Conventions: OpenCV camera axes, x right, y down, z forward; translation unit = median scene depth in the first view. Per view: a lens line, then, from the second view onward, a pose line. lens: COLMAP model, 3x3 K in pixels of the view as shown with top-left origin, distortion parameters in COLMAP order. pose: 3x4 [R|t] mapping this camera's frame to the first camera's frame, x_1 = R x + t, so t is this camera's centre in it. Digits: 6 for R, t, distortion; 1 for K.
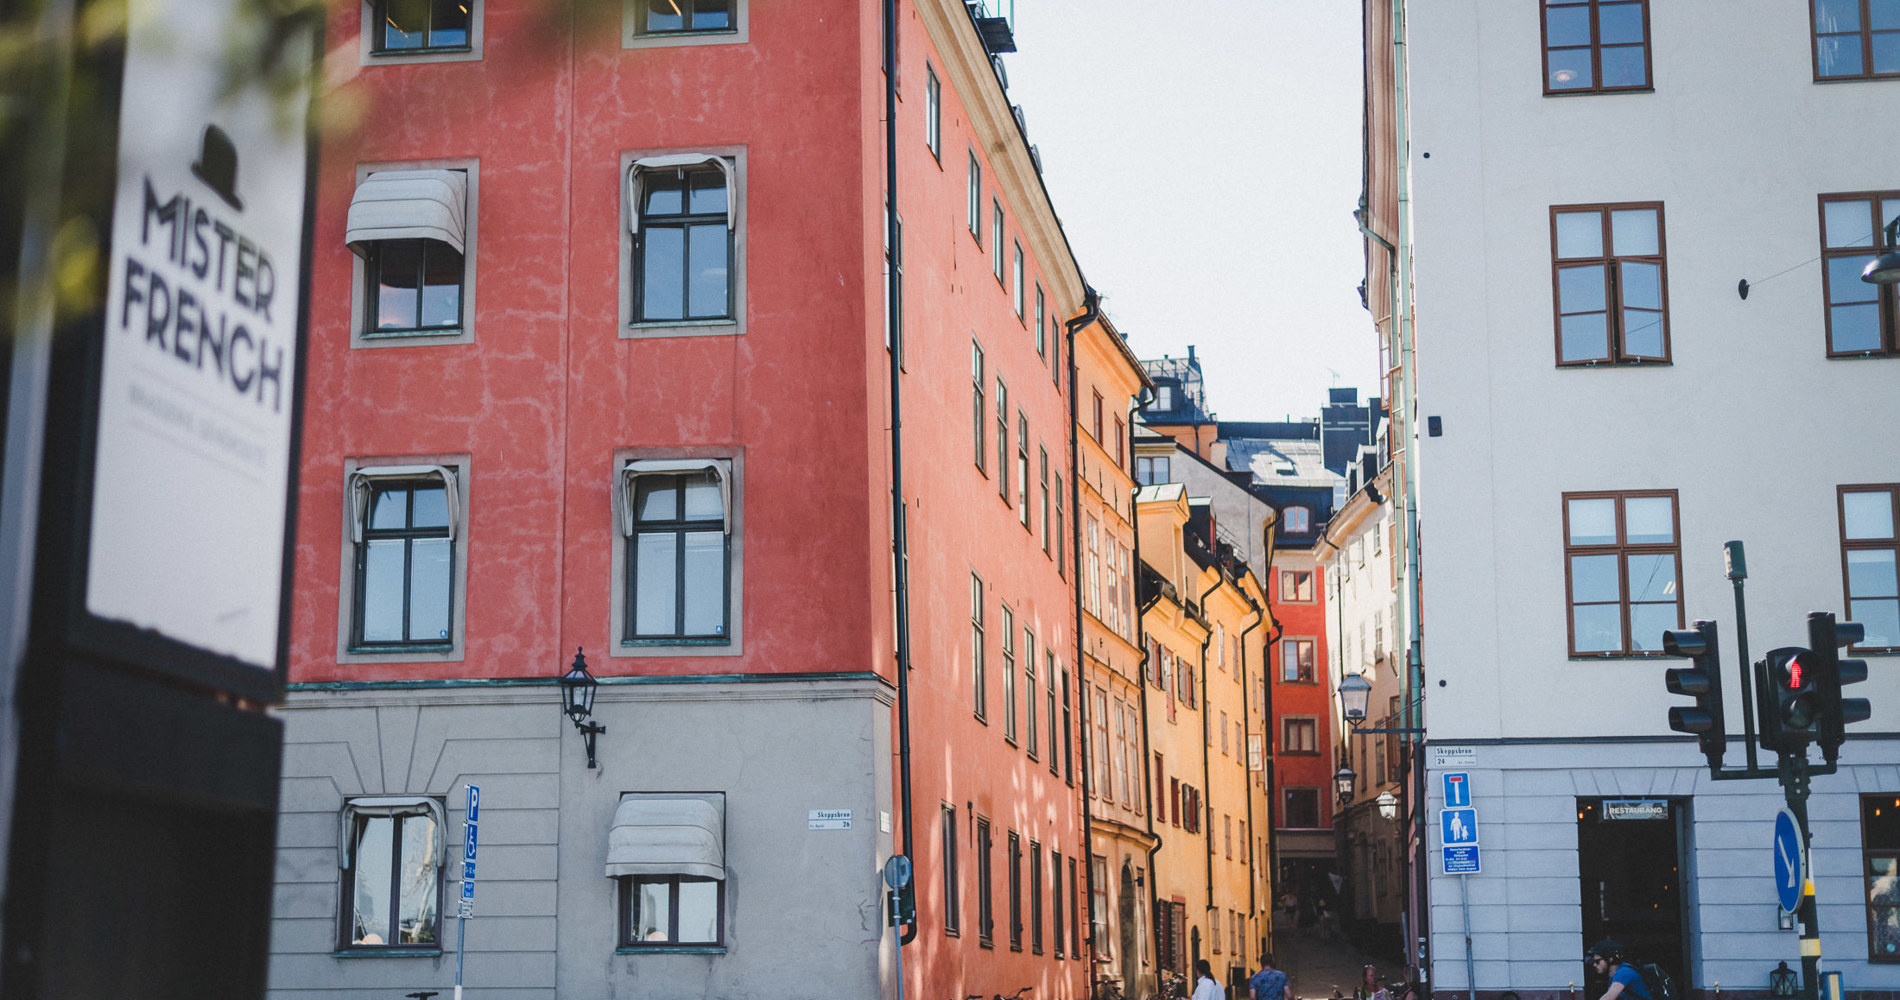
lens RADIAL K [[2888.9, 0, 954.1], [0, 2888.9, 497.4], [0, 0, 1]] dist [0.014362, 0.000000]
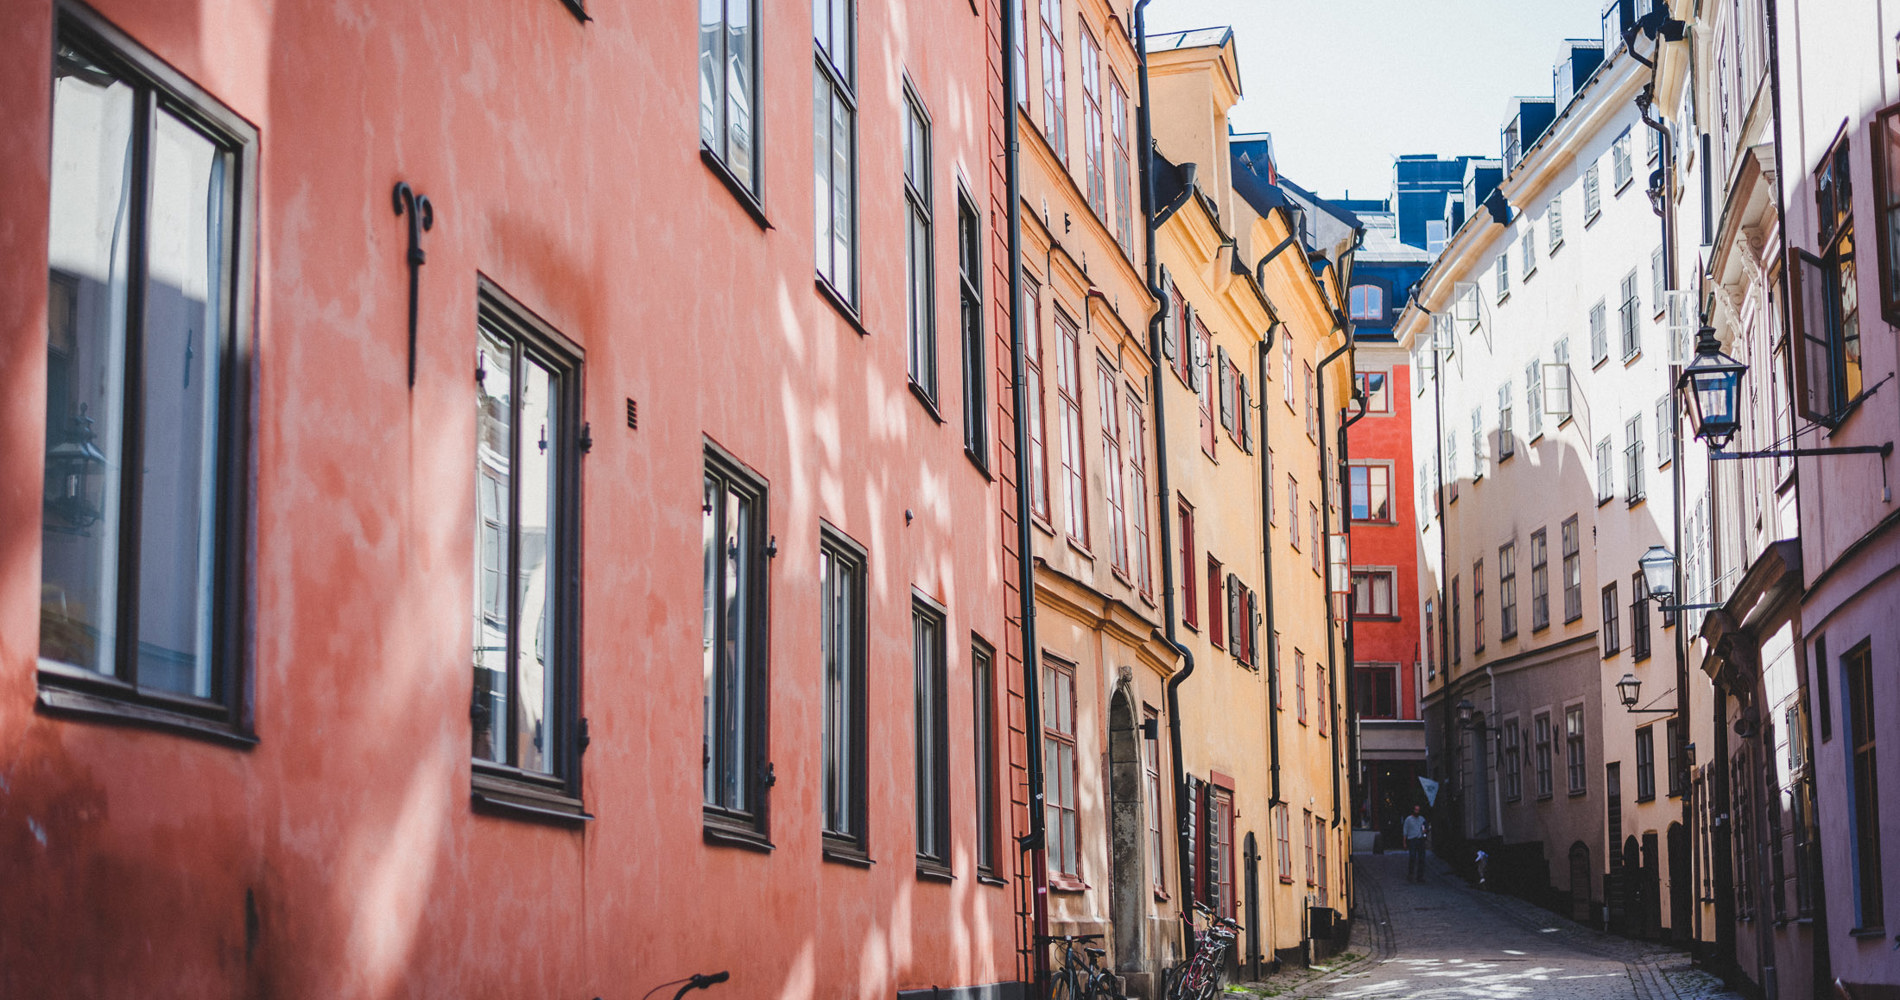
lens RADIAL K [[2888.9, 0, 947.3], [0, 2888.9, 502.0], [0, 0, 1]] dist [0.014362, 0.000000]
pose [[0.999968, -0.002144, -0.007729, 0.029636], [0.002303, 0.999784, 0.020631, 0.073263], [0.007684, -0.020649, 0.999757, 0.446273]]
